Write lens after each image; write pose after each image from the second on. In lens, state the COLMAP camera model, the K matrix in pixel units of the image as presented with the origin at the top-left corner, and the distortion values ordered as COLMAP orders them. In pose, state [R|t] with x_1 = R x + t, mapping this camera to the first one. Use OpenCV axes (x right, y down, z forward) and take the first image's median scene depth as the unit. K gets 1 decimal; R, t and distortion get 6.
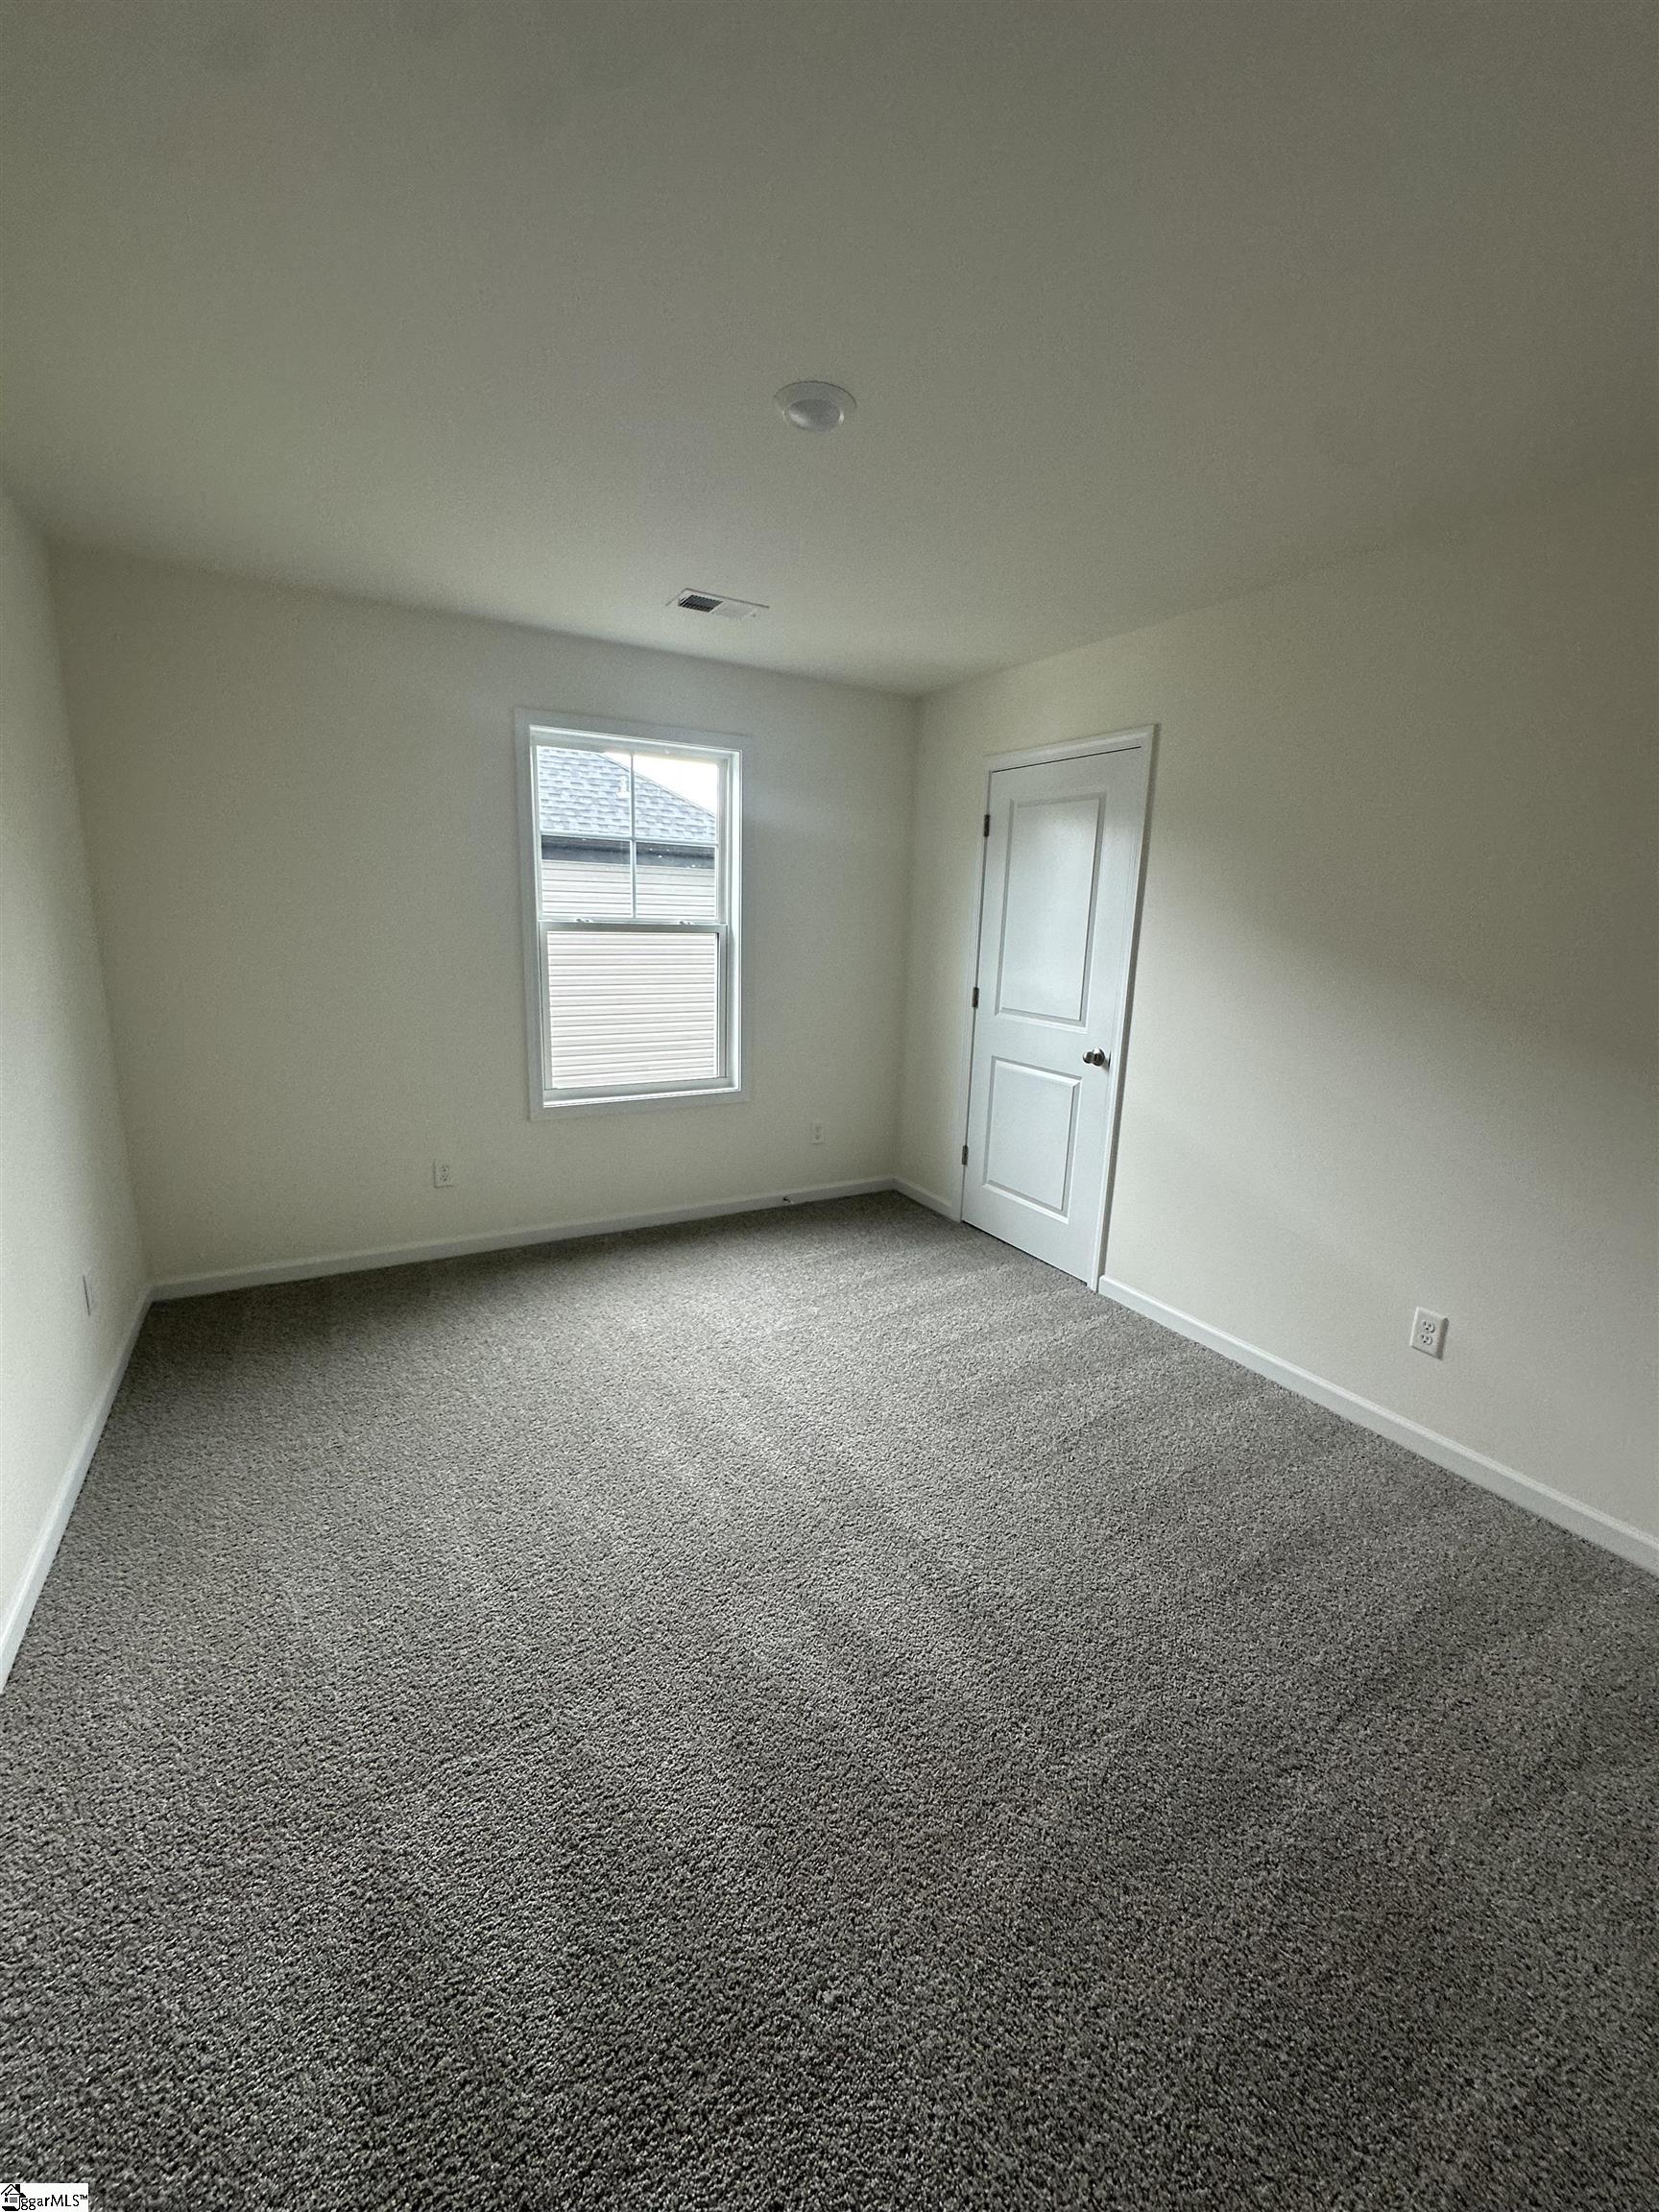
lens RADIAL K [[881.2, 0, 849.4], [0, 881.2, 1101.0], [0, 0, 1]] dist [-0.004755, 0.001358]
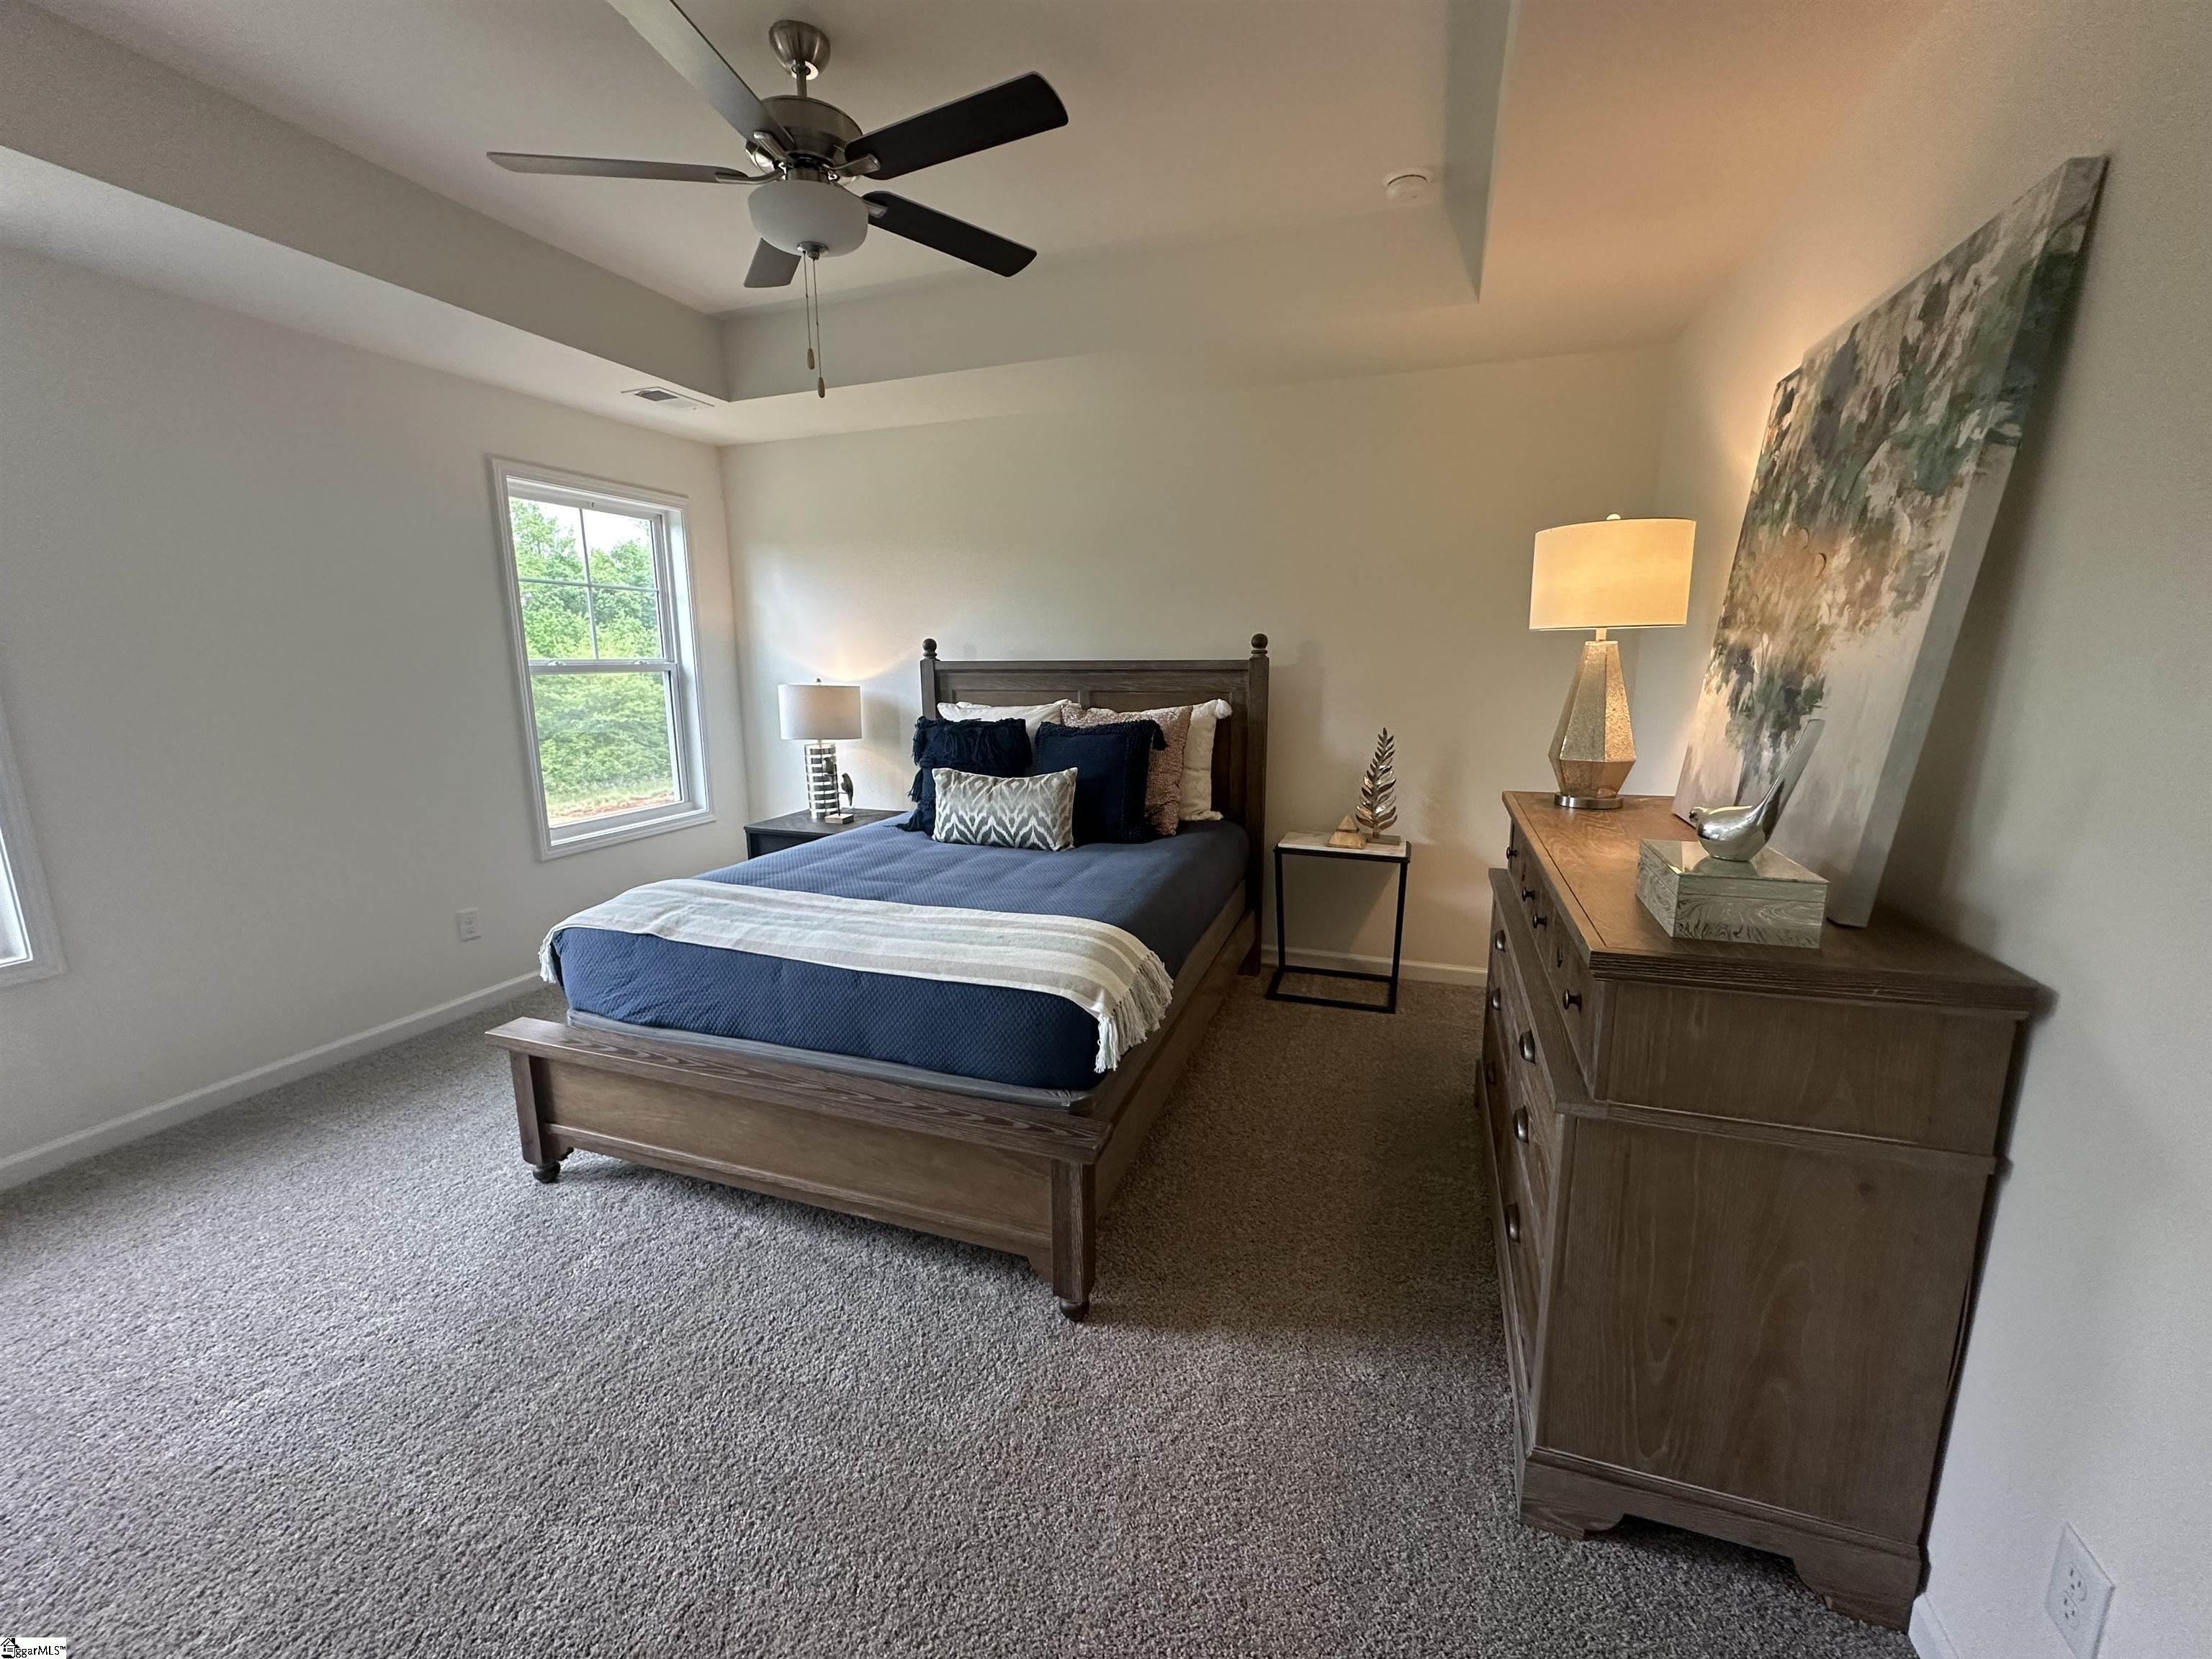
lens RADIAL K [[881.2, 0, 1097.0], [0, 881.2, 828.7], [0, 0, 1]] dist [-0.004755, 0.001358]
pose [[0.779807, -0.157942, 0.605769, -0.473483], [0.163168, 0.985483, 0.046898, 0.042899], [-0.604382, 0.062271, 0.794257, -0.202334]]
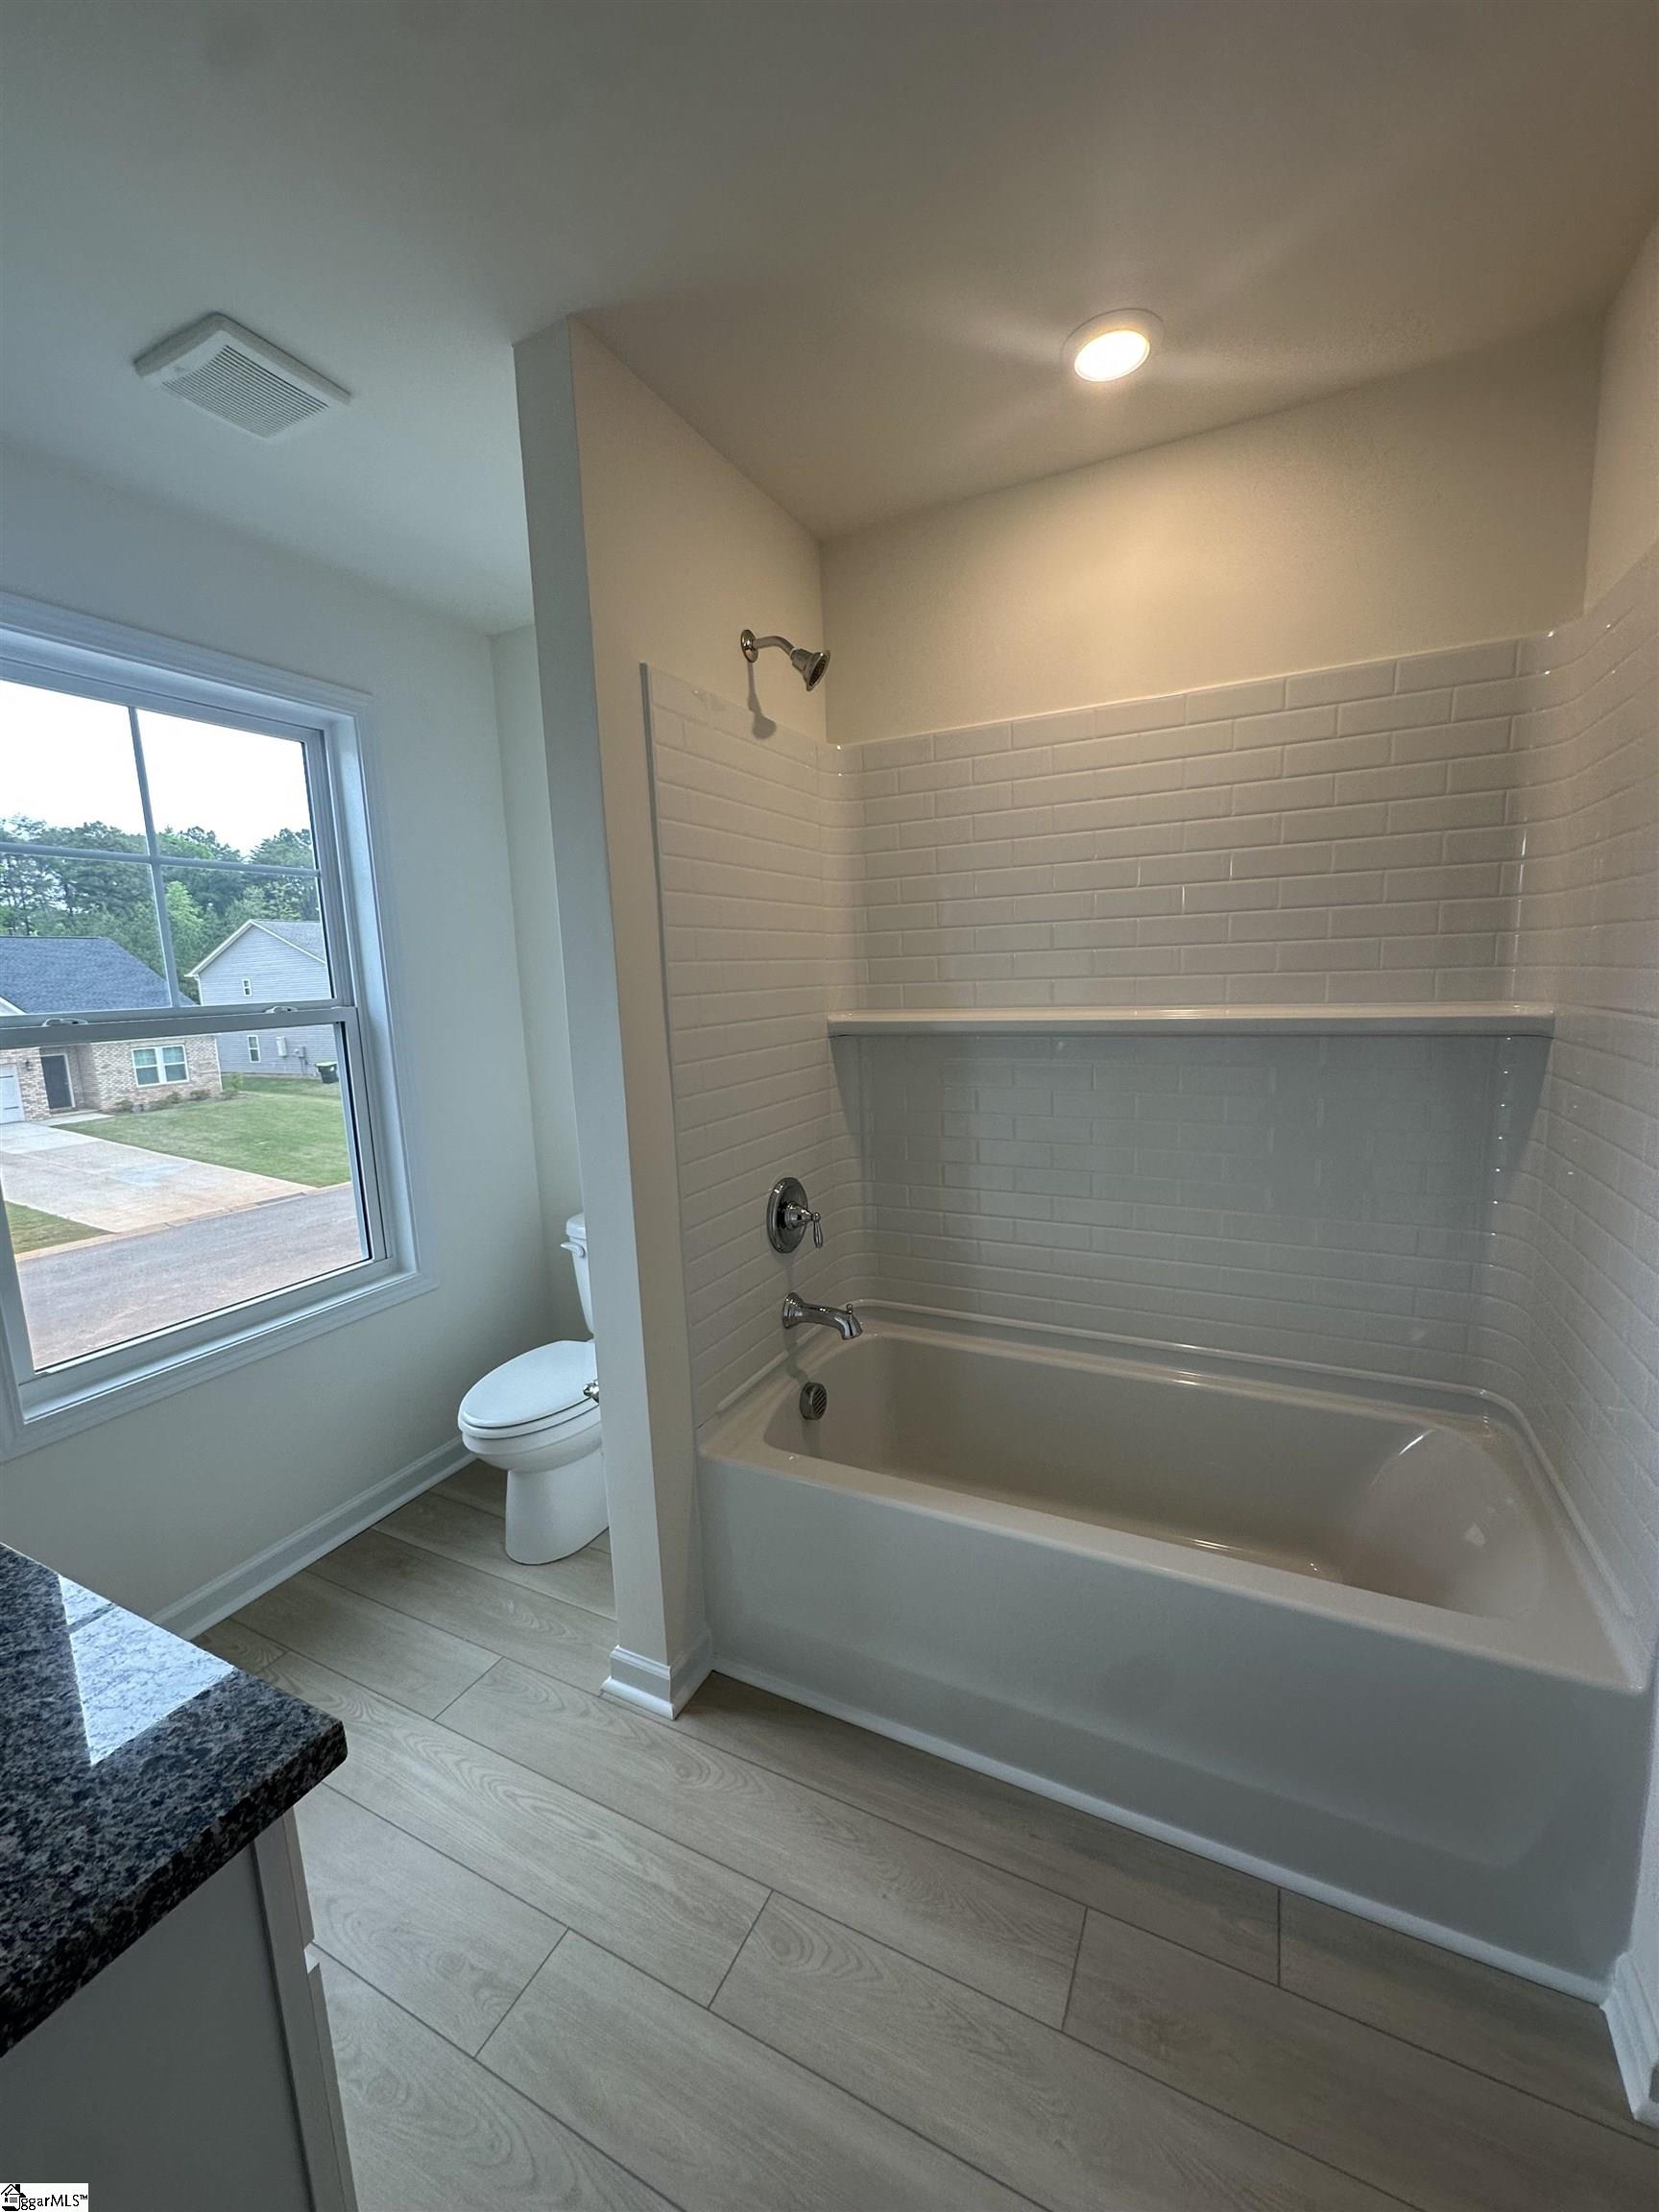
lens RADIAL K [[881.2, 0, 834.1], [0, 881.2, 1102.3], [0, 0, 1]] dist [-0.004755, 0.001358]
pose [[0.839395, -0.147830, 0.523032, -0.207633], [0.181966, 0.983203, -0.014138, -0.076646], [-0.512157, 0.107041, 0.852196, 0.372509]]
